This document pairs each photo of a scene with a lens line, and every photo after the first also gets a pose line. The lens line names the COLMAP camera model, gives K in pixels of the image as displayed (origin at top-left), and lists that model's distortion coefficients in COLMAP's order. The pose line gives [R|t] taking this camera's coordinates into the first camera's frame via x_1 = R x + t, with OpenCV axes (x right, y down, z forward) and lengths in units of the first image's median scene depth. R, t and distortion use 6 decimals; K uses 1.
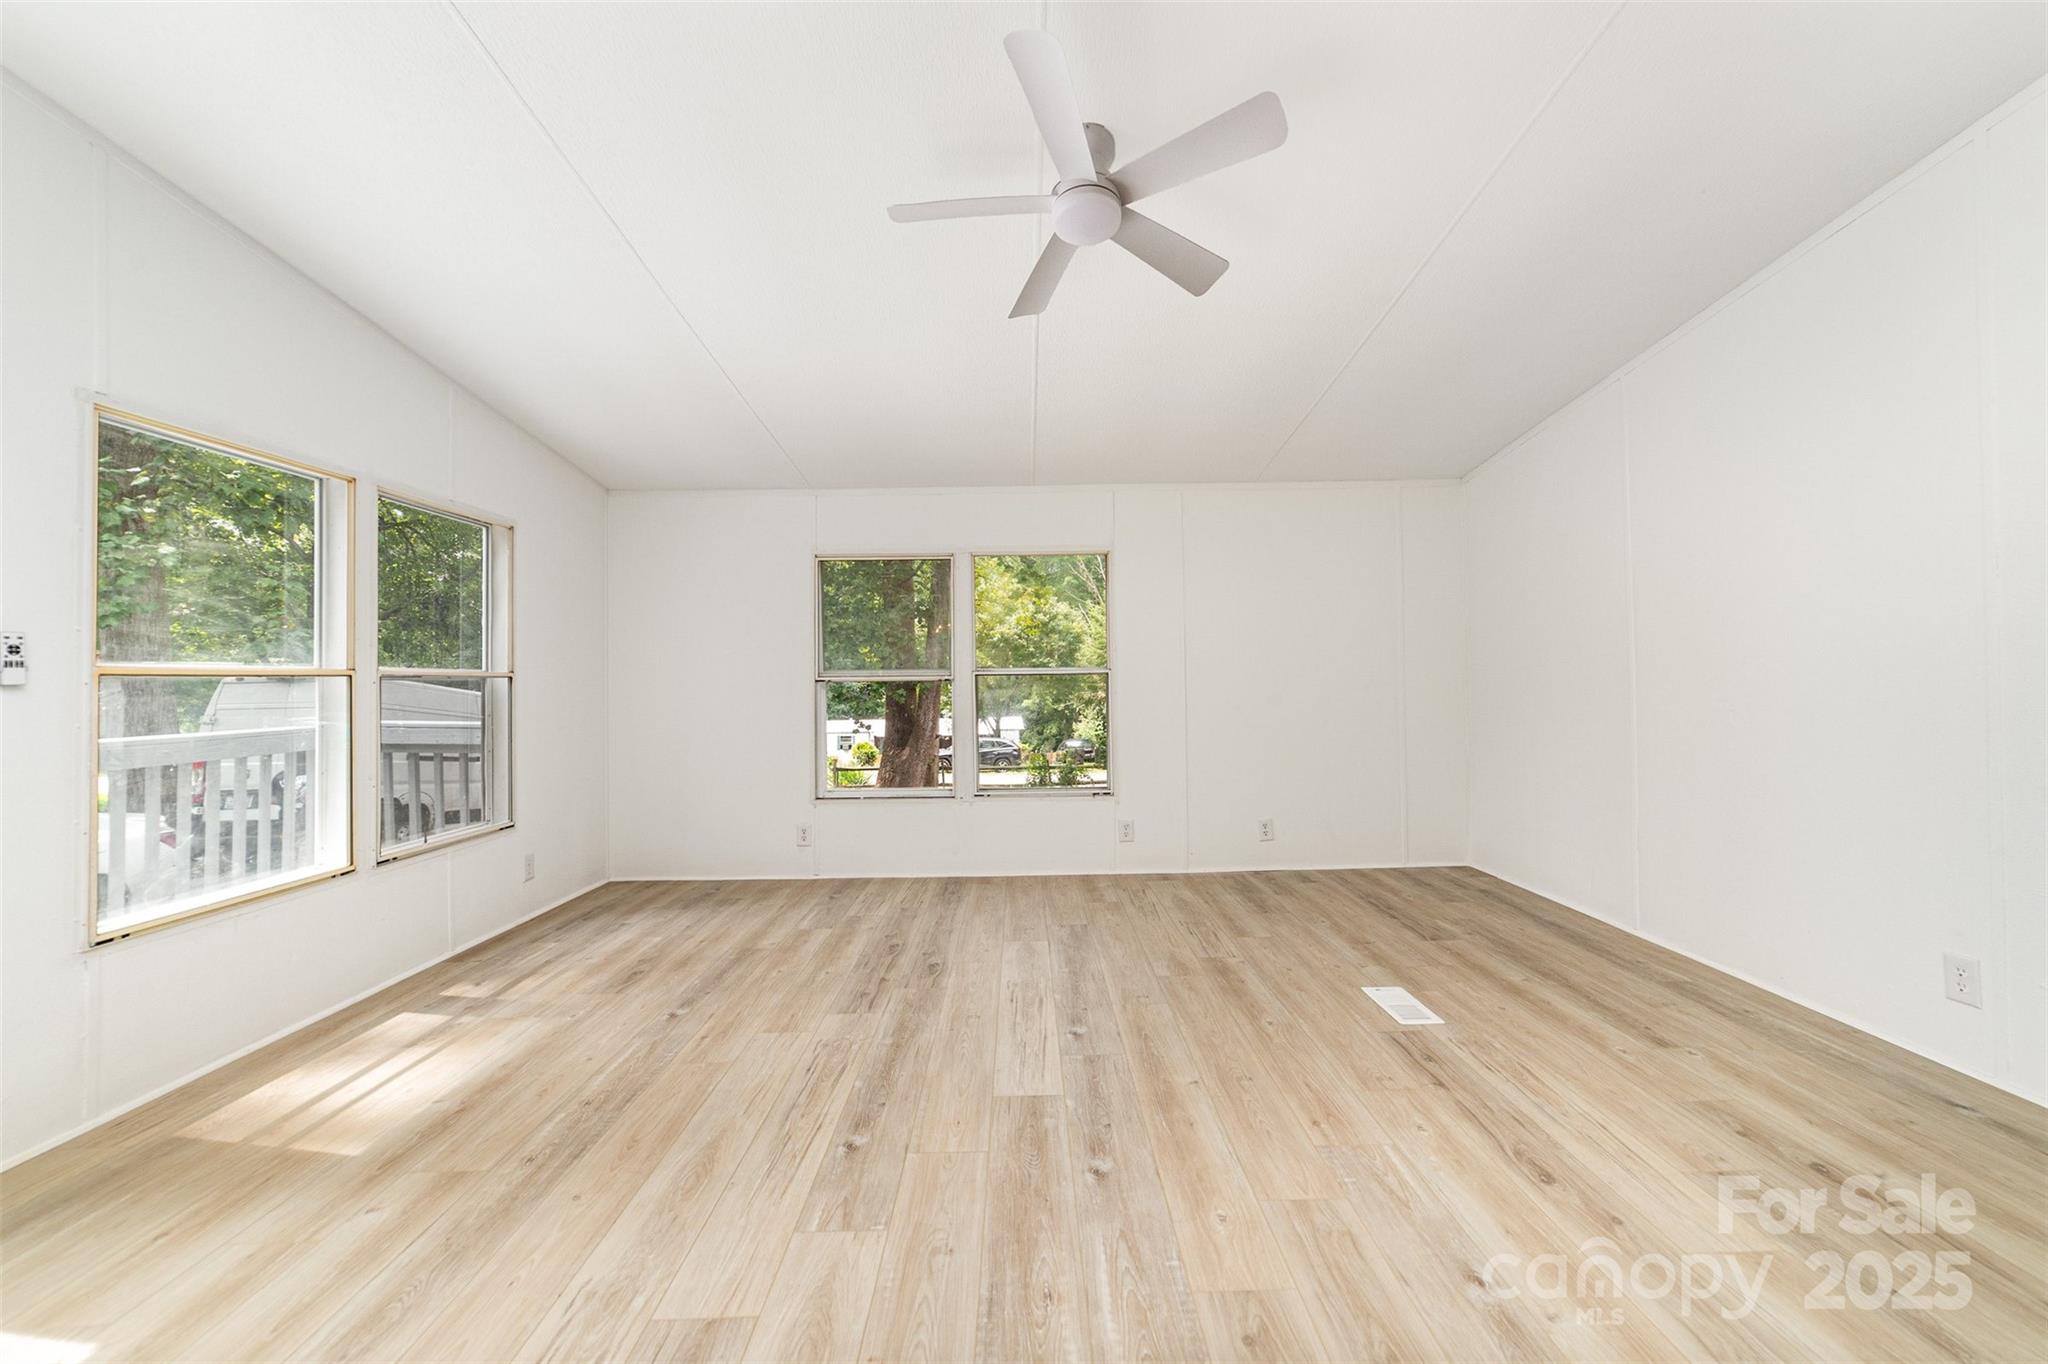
lens RADIAL K [[804.1, 0, 1036.8], [0, 804.1, 673.1], [0, 0, 1]] dist [-0.024443, 0.009356]
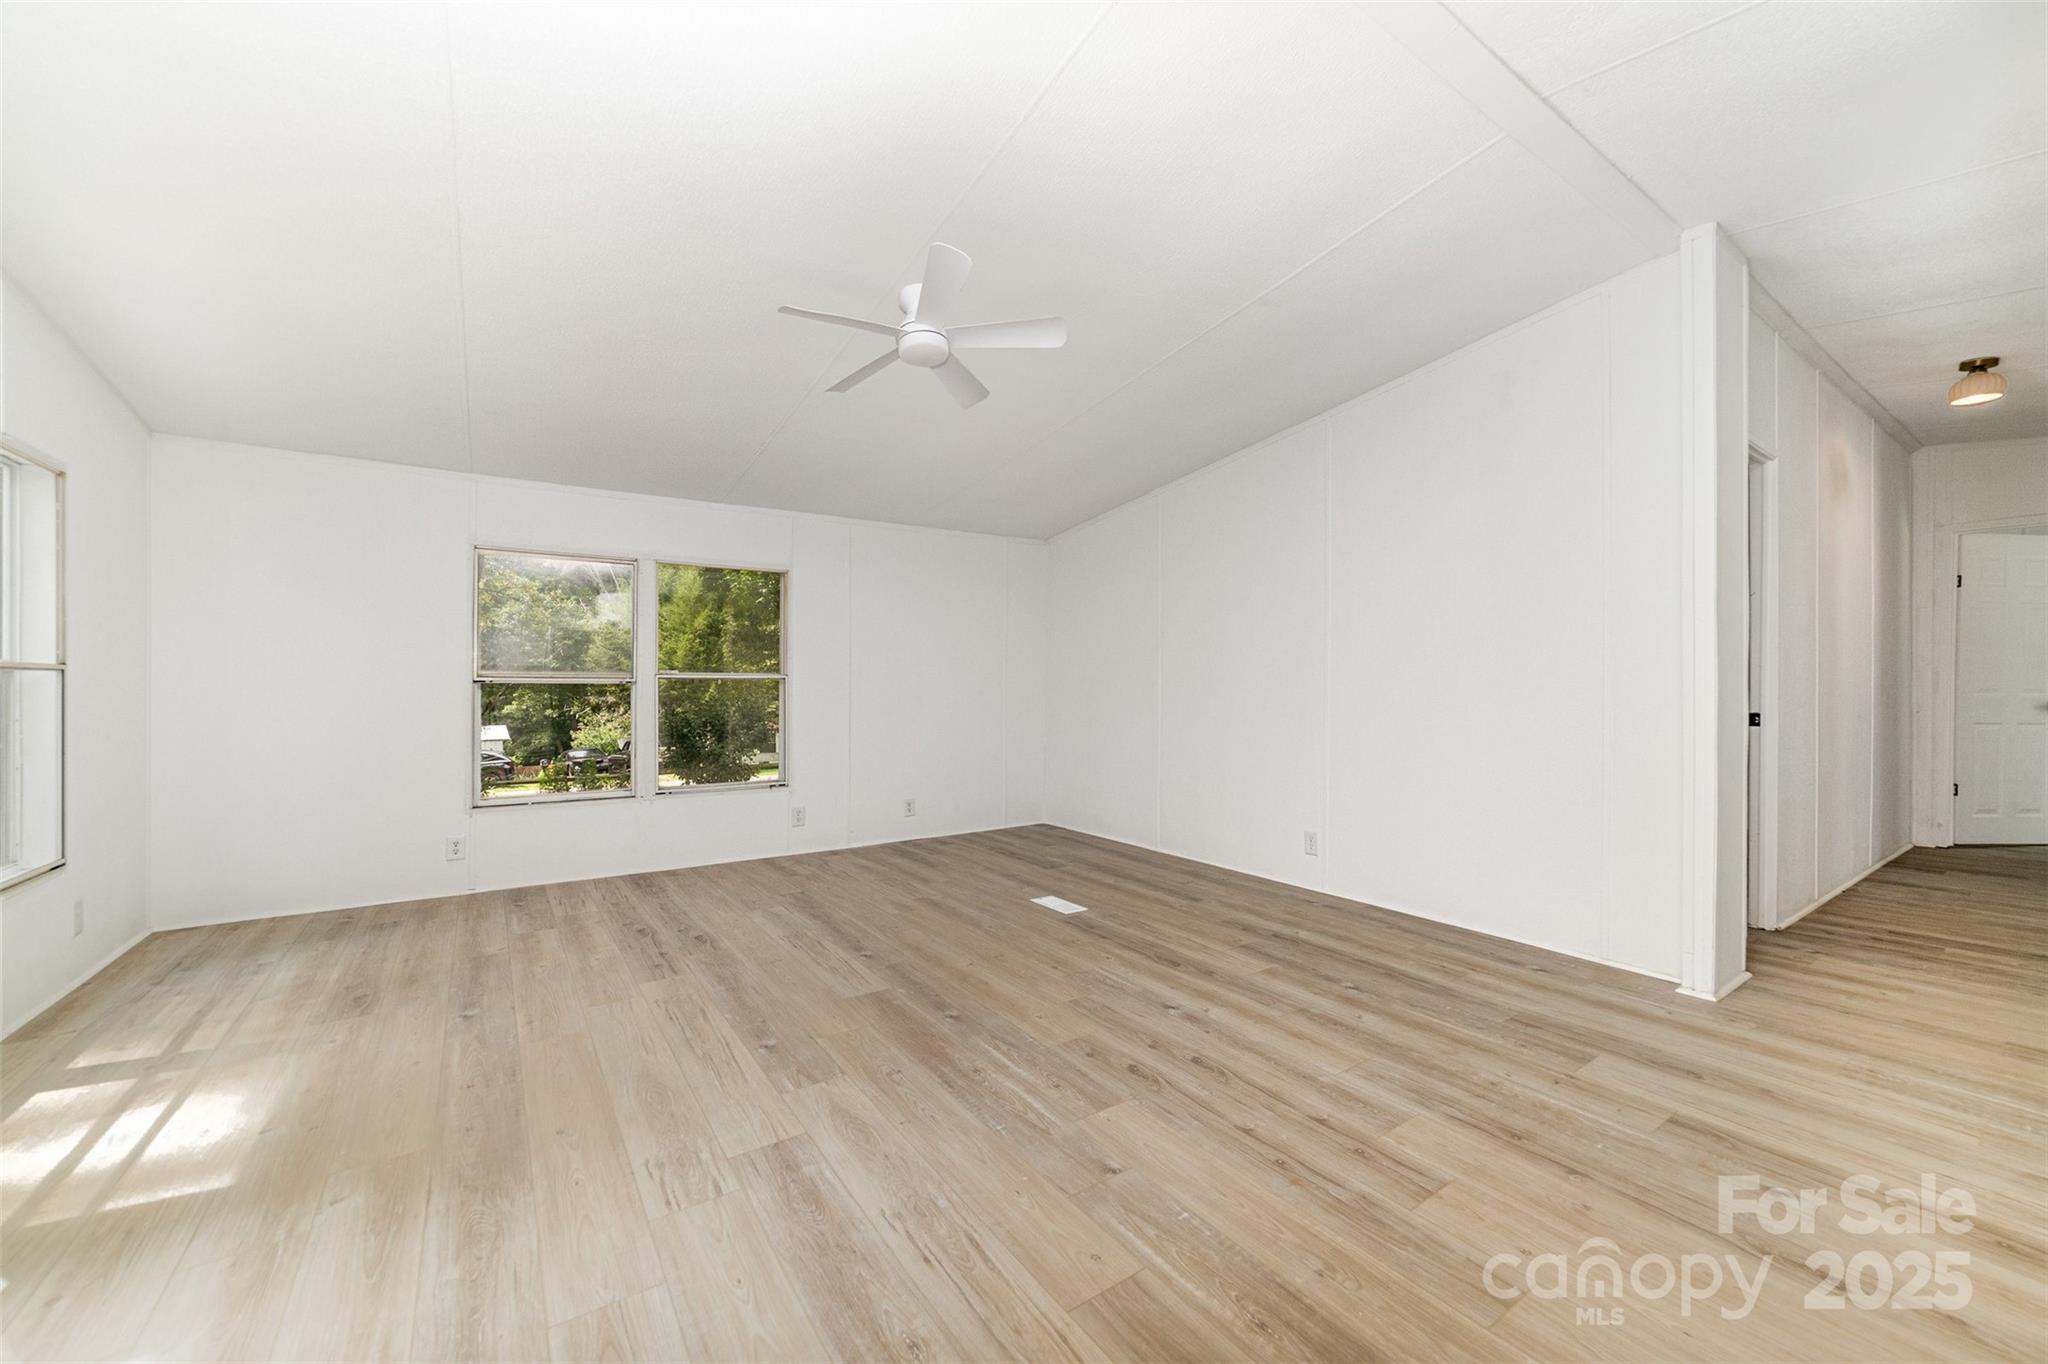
lens RADIAL K [[793.4, 0, 1024.0], [0, 793.4, 682.0], [0, 0, 1]] dist [-0.021960, 0.008881]
pose [[0.831952, 0.015502, 0.554631, -0.434079], [-0.017211, 0.999850, -0.002130, 0.003229], [-0.554581, -0.007774, 0.832094, -0.198807]]
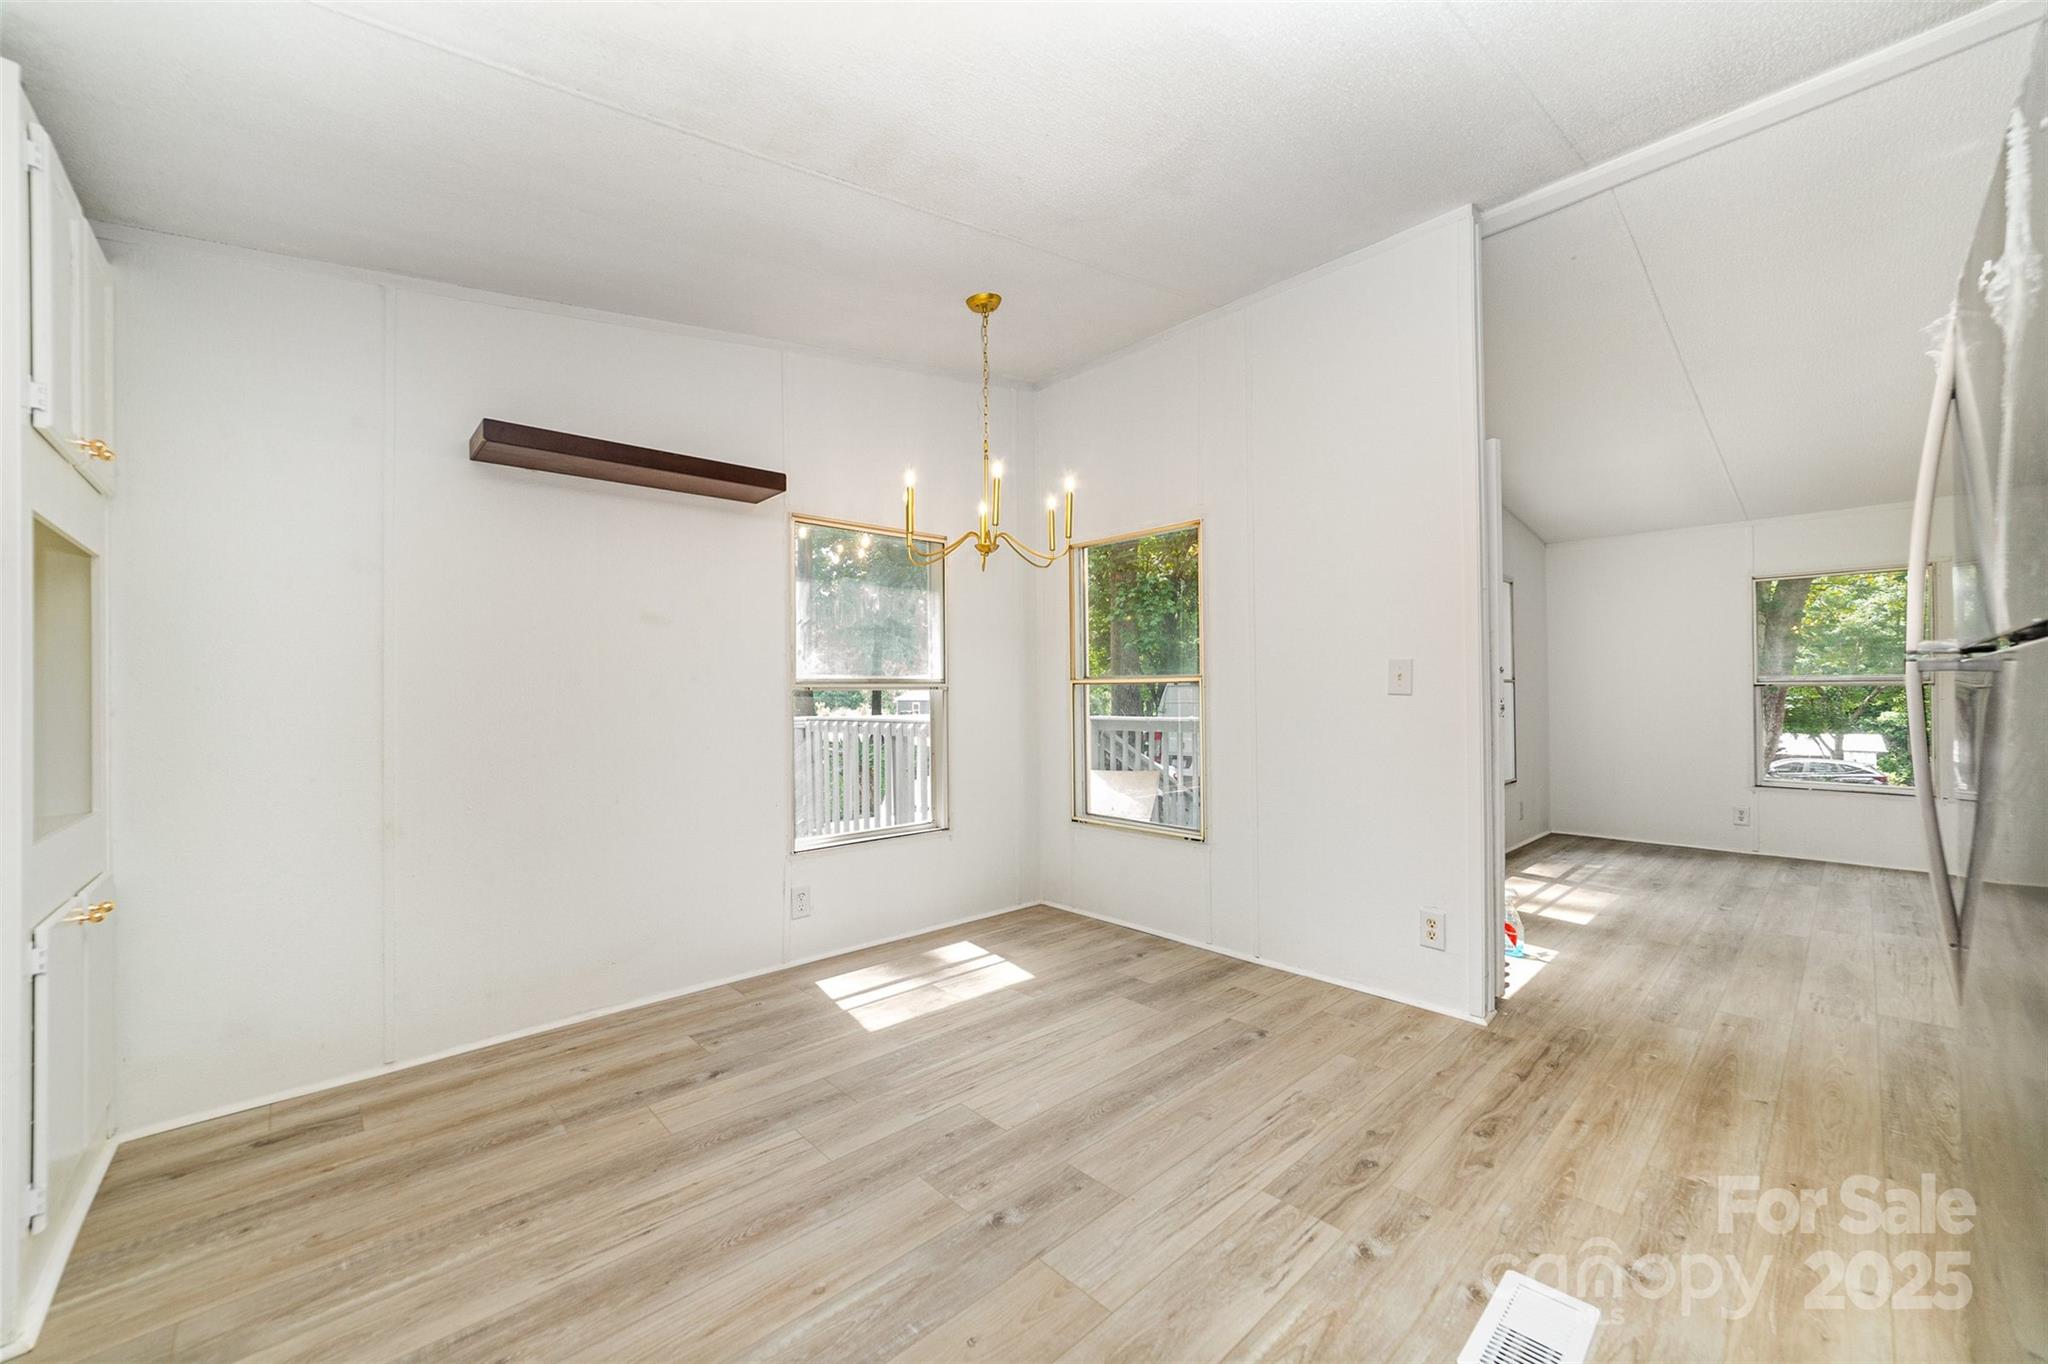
lens RADIAL K [[793.4, 0, 1024.0], [0, 793.4, 682.0], [0, 0, 1]] dist [-0.021960, 0.008881]
pose [[0.671587, -0.001461, -0.740924, -0.248943], [0.005646, 0.999979, 0.003145, -0.008604], [0.740904, -0.006296, 0.671581, -0.973083]]
